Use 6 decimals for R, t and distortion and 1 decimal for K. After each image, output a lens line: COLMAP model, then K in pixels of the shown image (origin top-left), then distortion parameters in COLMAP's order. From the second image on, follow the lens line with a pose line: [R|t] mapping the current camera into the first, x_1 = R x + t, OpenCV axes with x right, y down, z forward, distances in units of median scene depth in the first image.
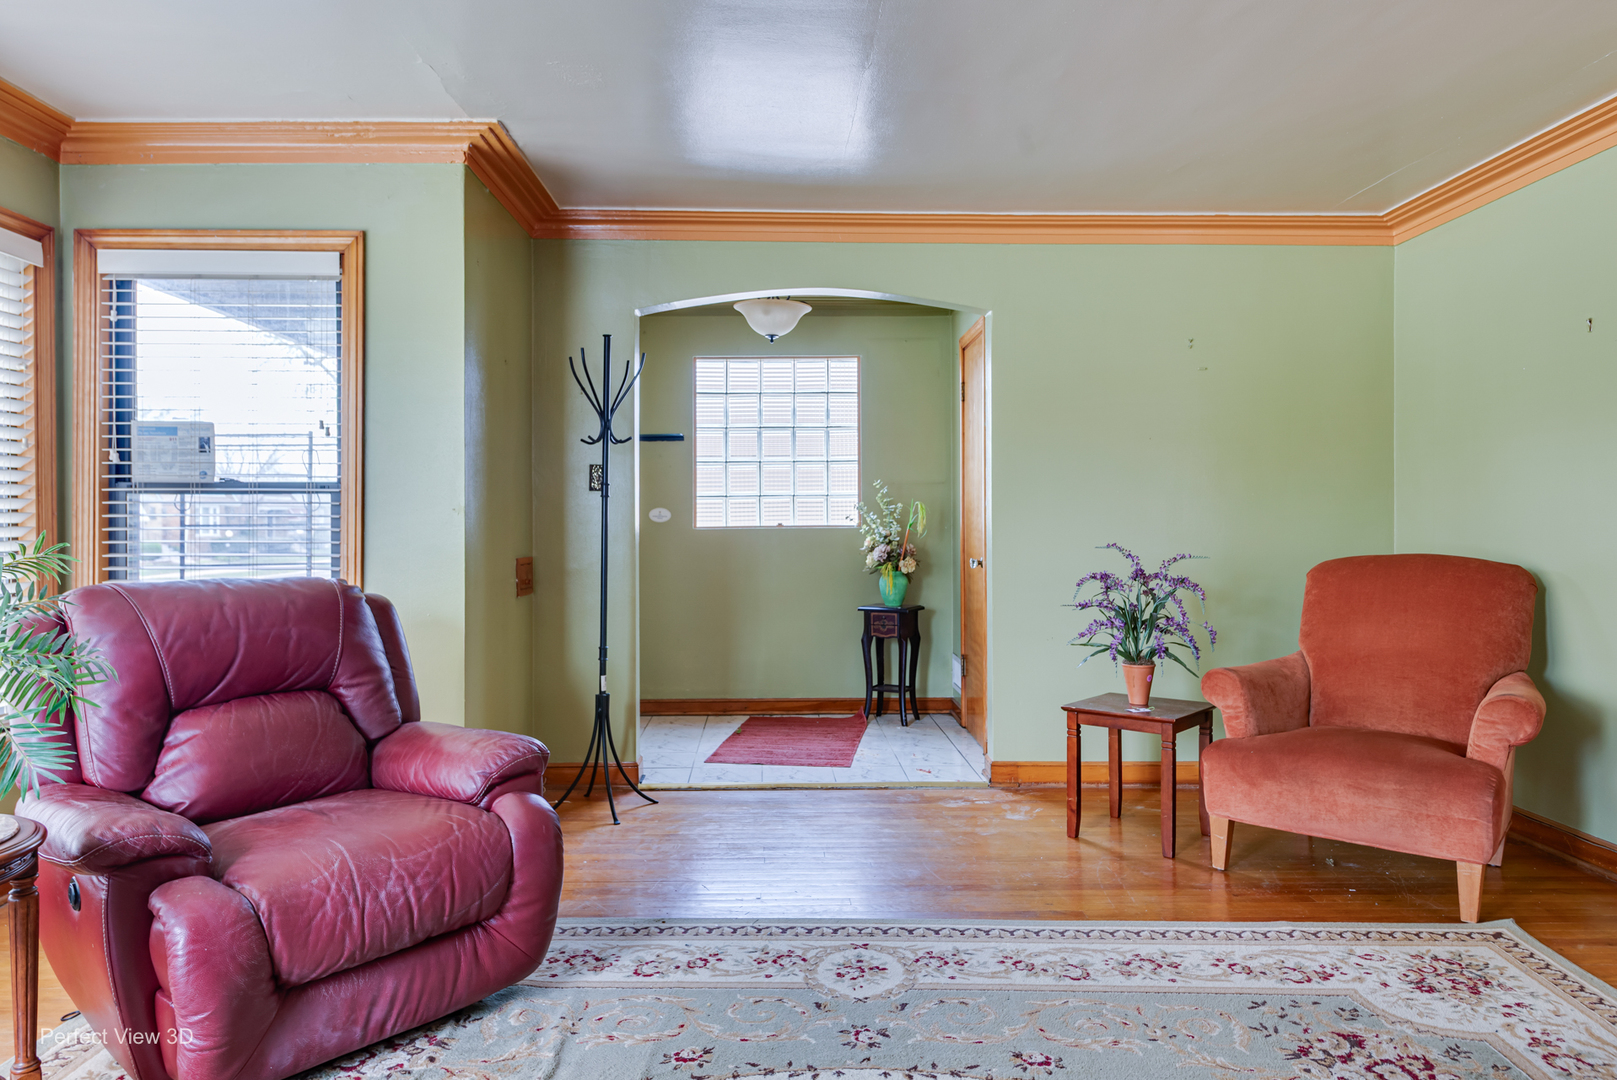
lens RADIAL K [[1094.3, 0, 807.4], [0, 1094.3, 523.1], [0, 0, 1]] dist [0.003705, 0.001615]
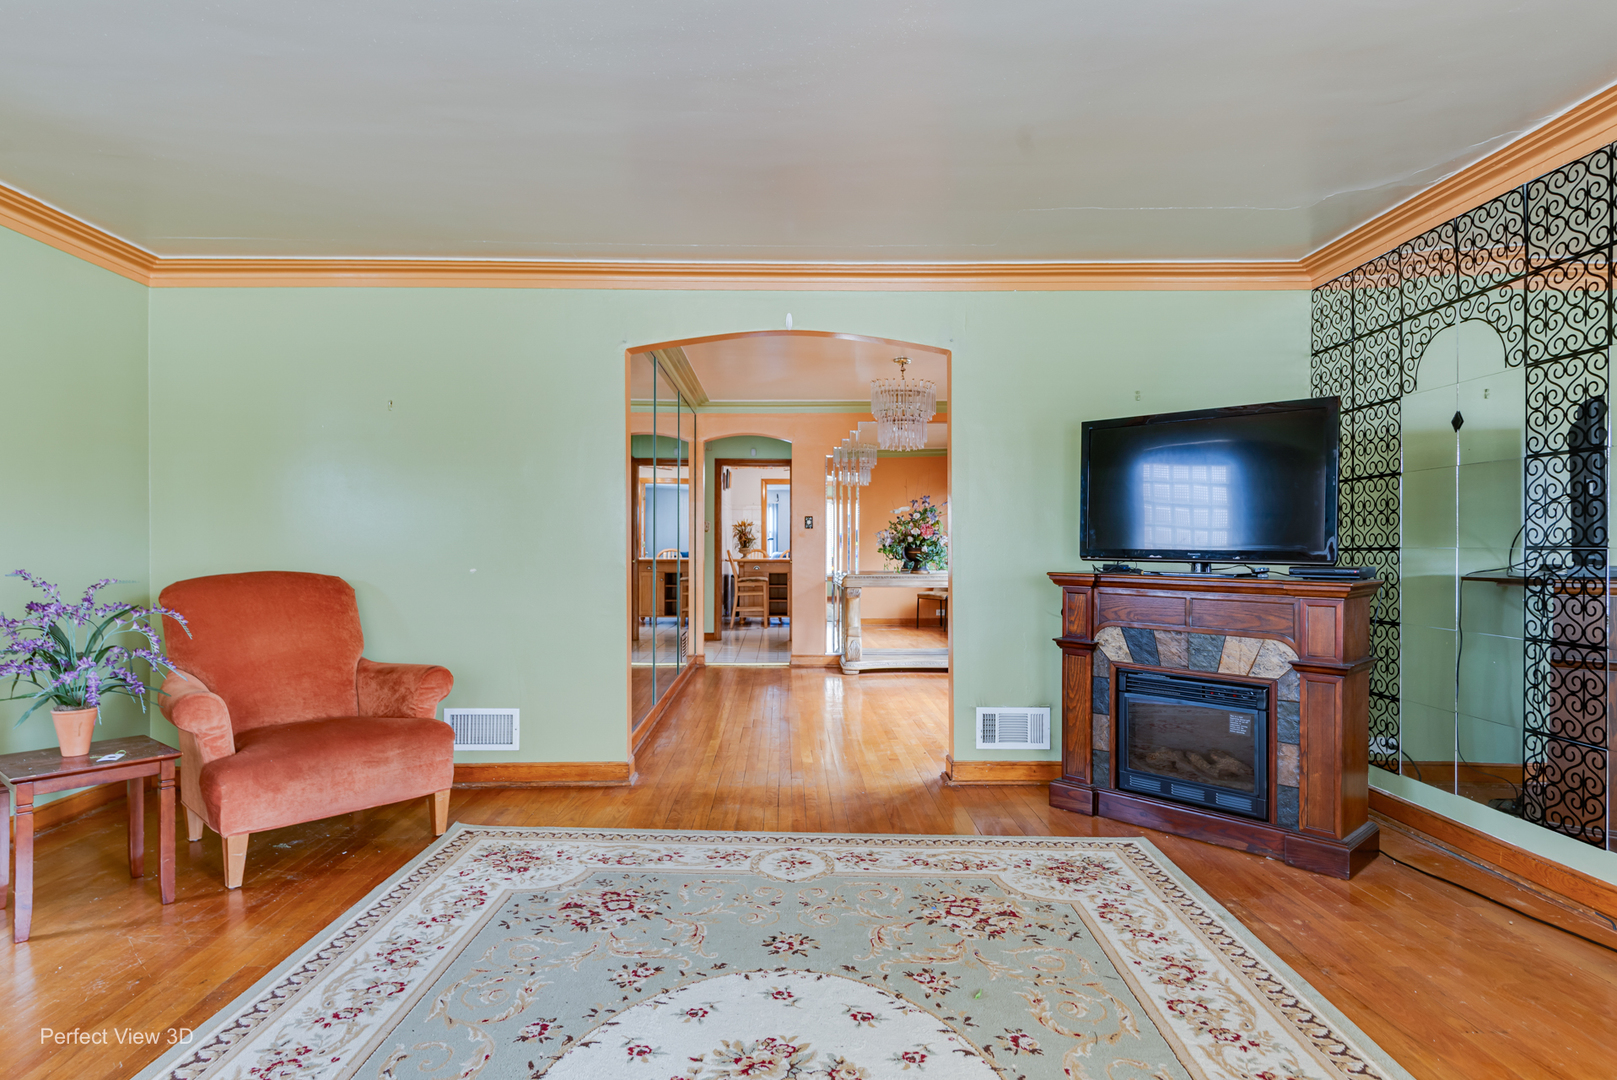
lens RADIAL K [[879.5, 0, 803.7], [0, 879.5, 553.0], [0, 0, 1]] dist [0.002322, 0.003079]
pose [[-0.004542, -0.009778, 0.999942, -0.482035], [0.003573, 0.999946, 0.009794, 0.001786], [-0.999983, 0.003617, -0.004507, 0.527846]]
